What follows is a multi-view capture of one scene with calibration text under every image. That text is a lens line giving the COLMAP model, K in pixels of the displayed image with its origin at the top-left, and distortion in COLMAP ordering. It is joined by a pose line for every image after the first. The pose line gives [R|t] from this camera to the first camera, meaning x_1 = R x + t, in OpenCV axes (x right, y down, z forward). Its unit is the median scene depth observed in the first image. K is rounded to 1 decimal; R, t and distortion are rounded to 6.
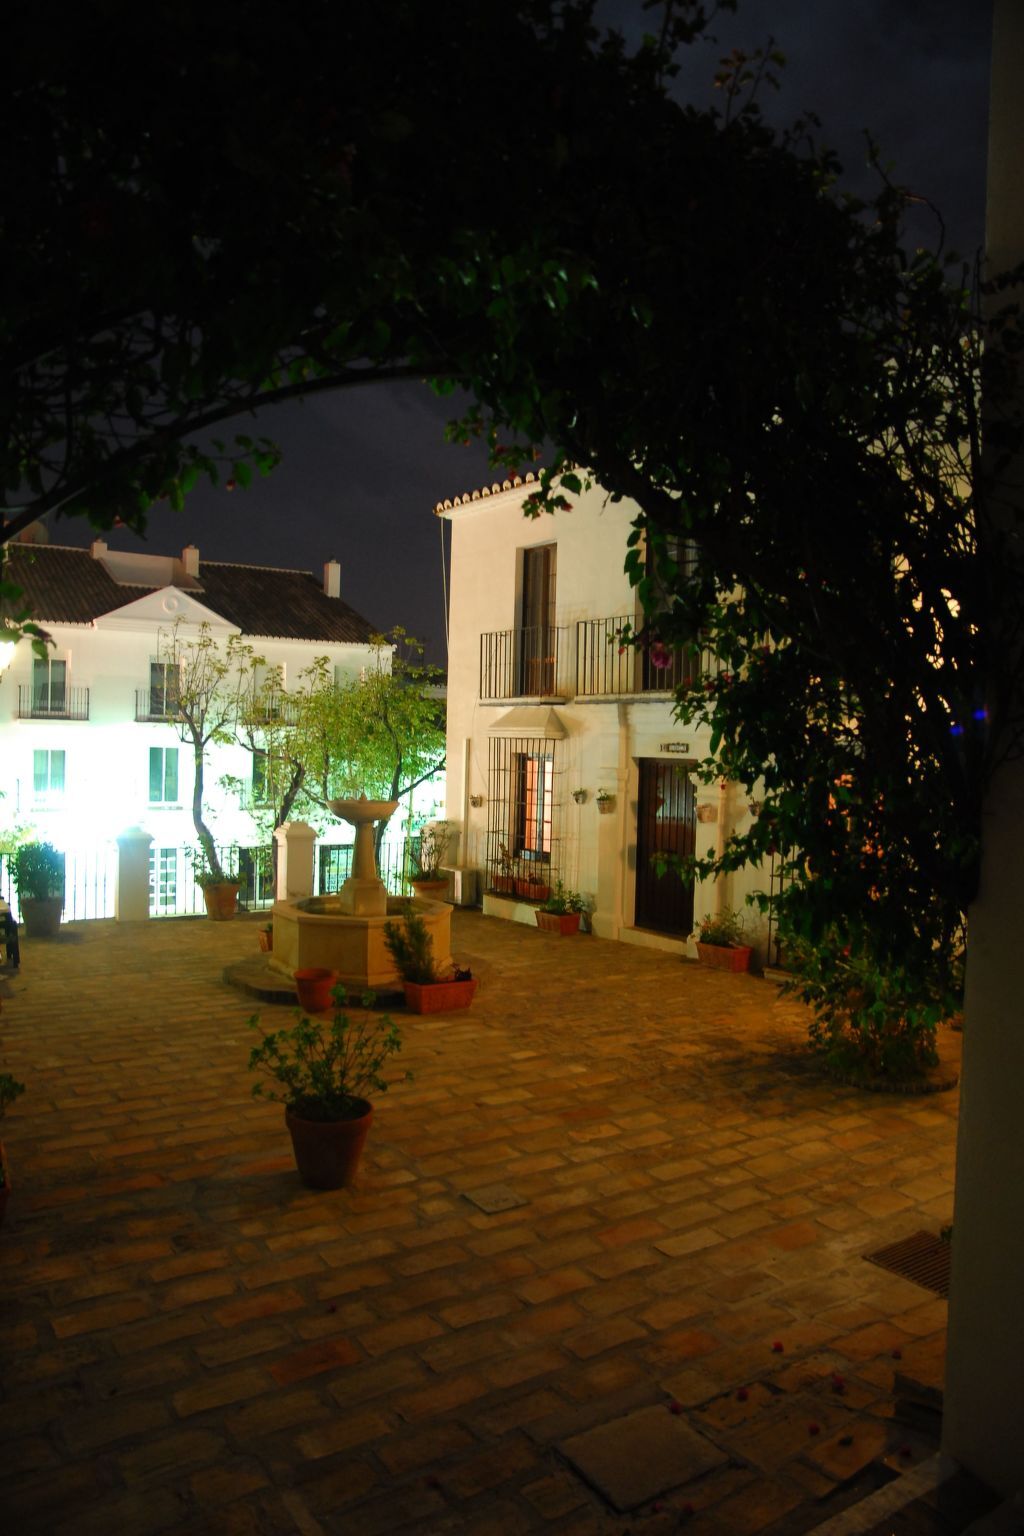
lens RADIAL K [[1066.6, 0, 524.5], [0, 1066.6, 771.1], [0, 0, 1]] dist [-0.116041, 0.081725]
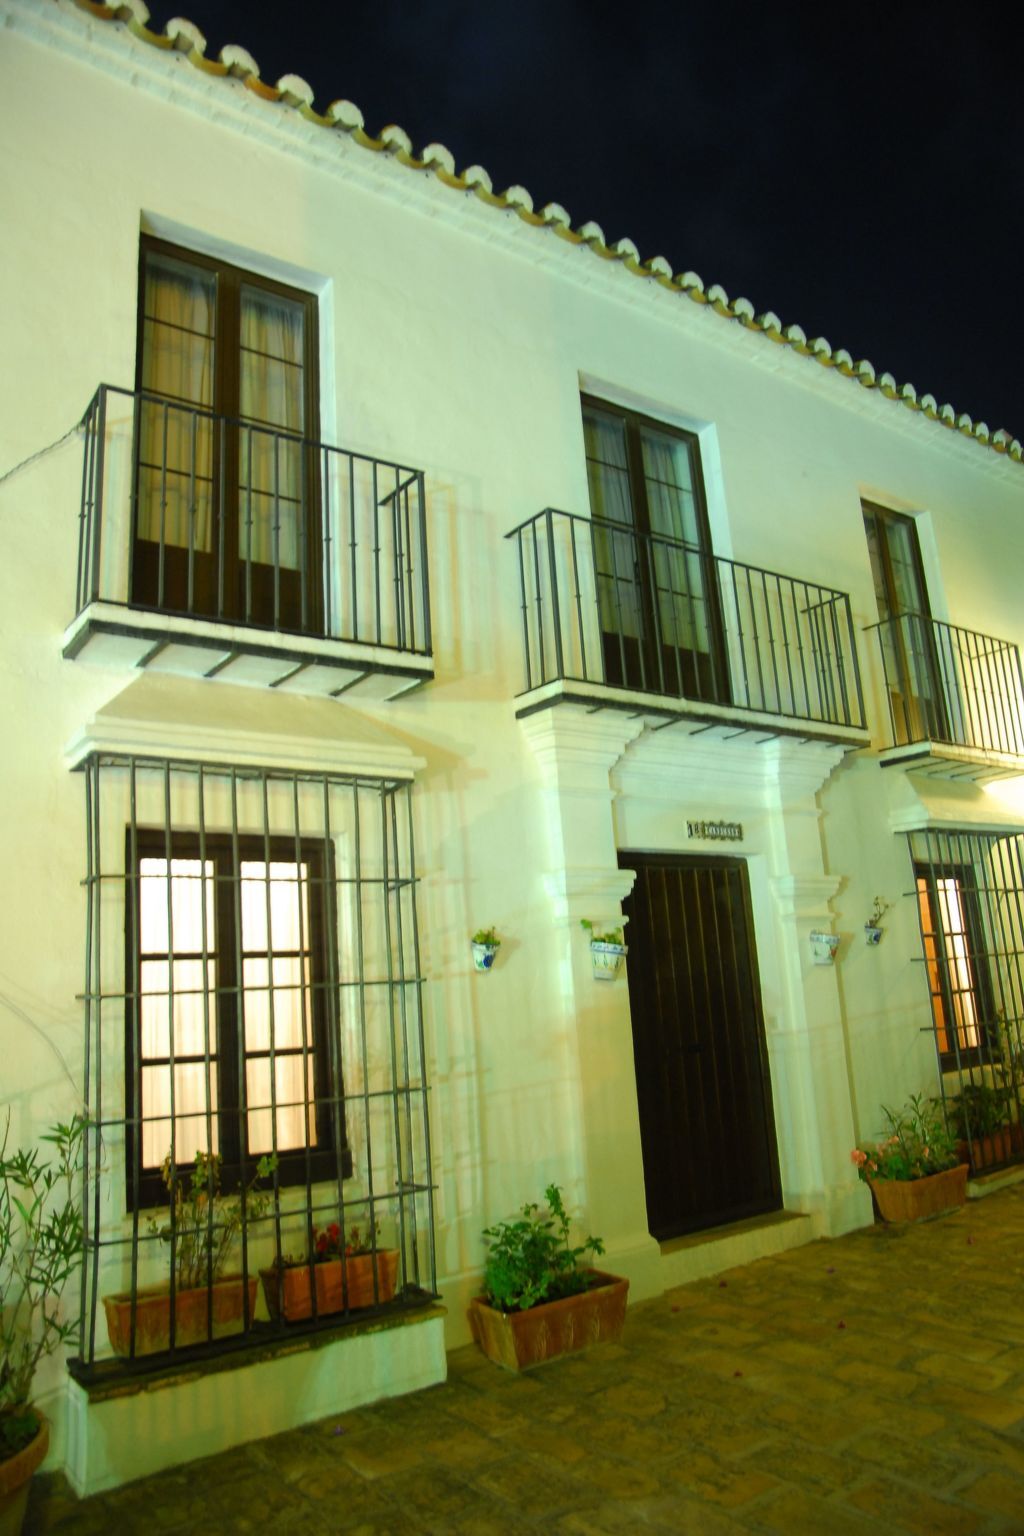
lens RADIAL K [[1066.6, 0, 524.5], [0, 1066.6, 771.1], [0, 0, 1]] dist [-0.116041, 0.081725]
pose [[-0.030487, 0.196961, 0.979937, -0.313583], [0.087684, 0.977140, -0.193671, 0.035242], [-0.995682, 0.080021, -0.047060, 0.985275]]
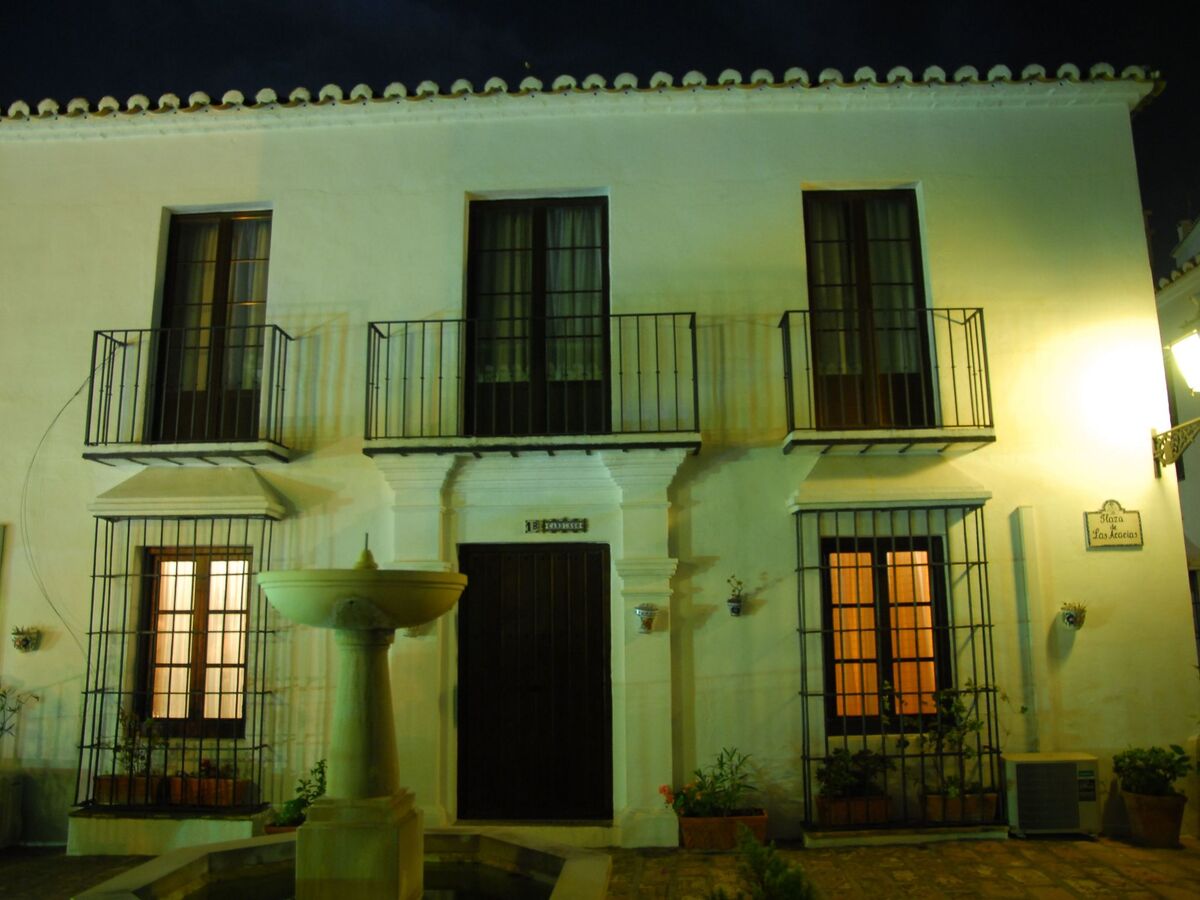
lens RADIAL K [[922.6, 0, 601.7], [0, 922.6, 468.6], [0, 0, 1]] dist [-0.117407, 0.082605]
pose [[0.605731, 0.108199, 0.788278, -0.261713], [0.042296, 0.984932, -0.167693, 0.035420], [-0.794544, 0.134918, 0.592028, 0.563745]]
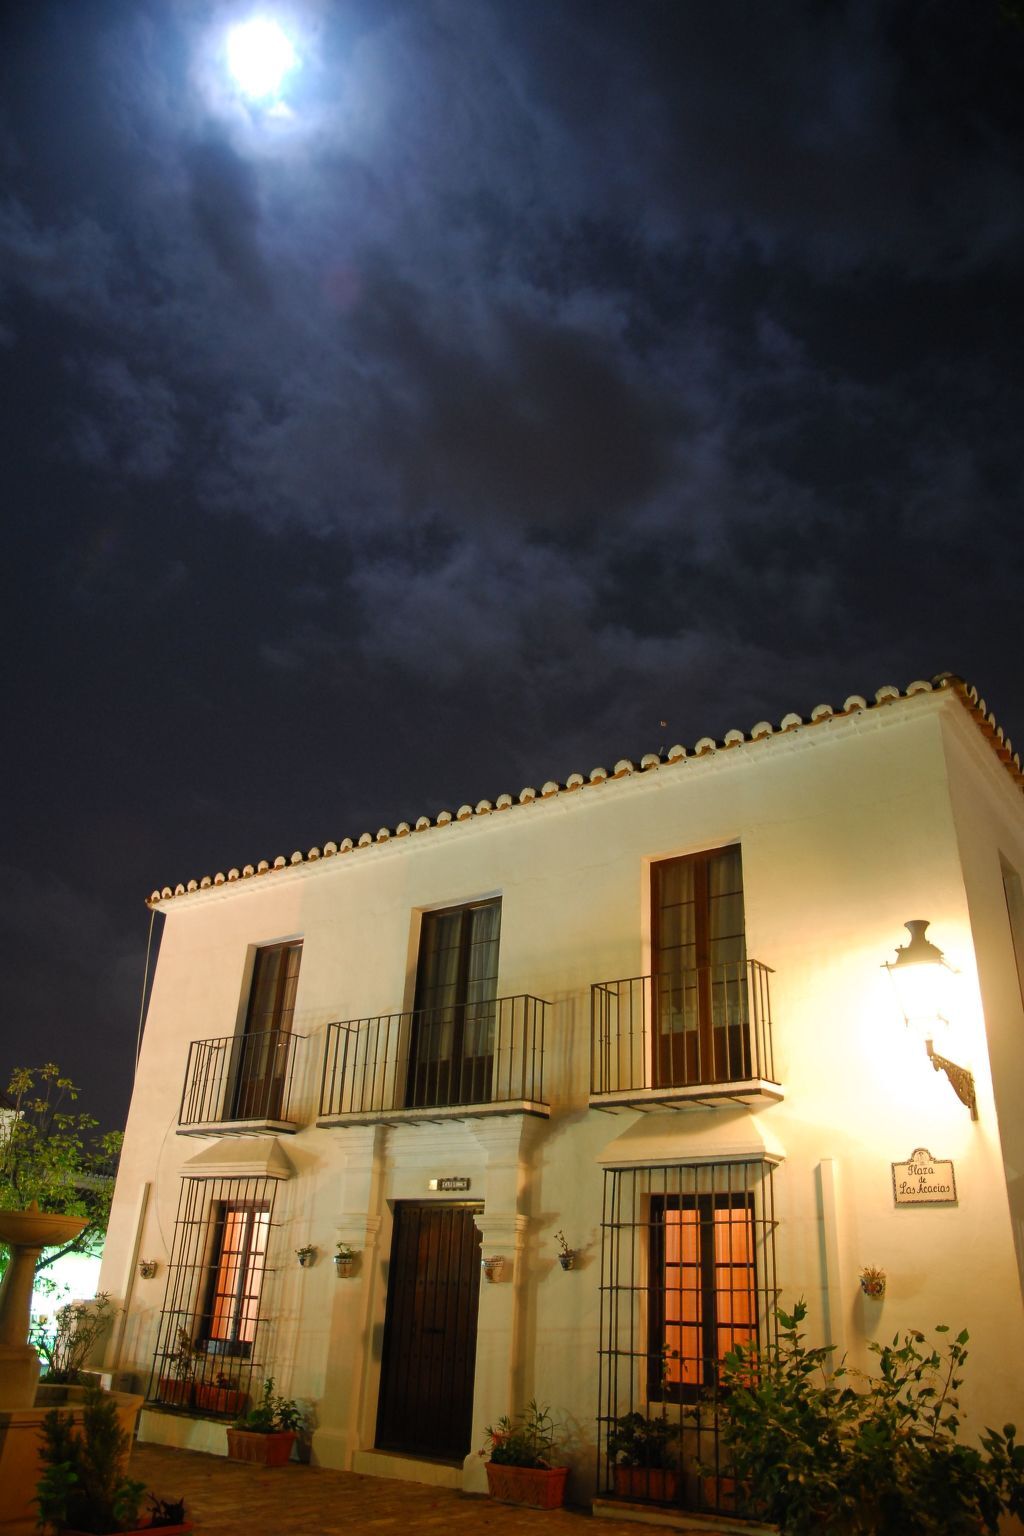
lens RADIAL K [[1066.6, 0, 524.5], [0, 1066.6, 771.1], [0, 0, 1]] dist [-0.116041, 0.081725]
pose [[0.945122, 0.161952, 0.283754, -0.066013], [-0.012958, 0.886396, -0.462747, 0.057225], [-0.326461, 0.433675, 0.839851, 0.181274]]
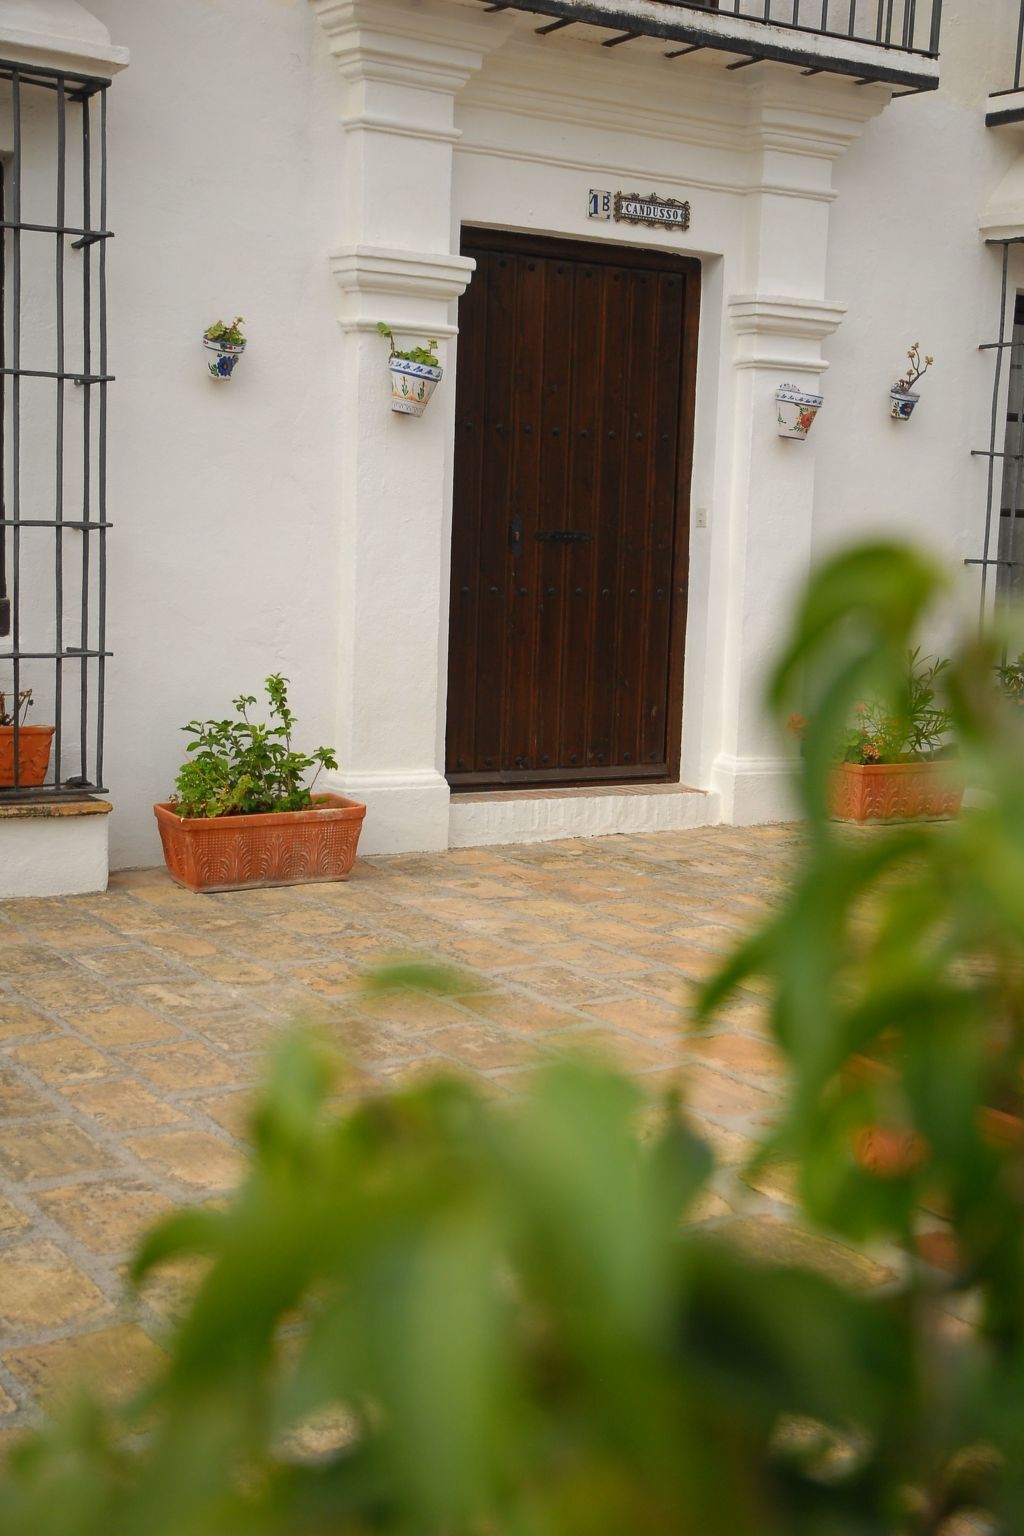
lens RADIAL K [[1998.4, 0, 516.7], [0, 1998.4, 752.1], [0, 0, 1]] dist [0.086178, 0.108585]
pose [[0.035470, -0.129792, 0.990907, -0.432254], [-0.012242, 0.991400, 0.130295, 0.055063], [-0.999296, -0.016752, 0.033576, 0.899257]]
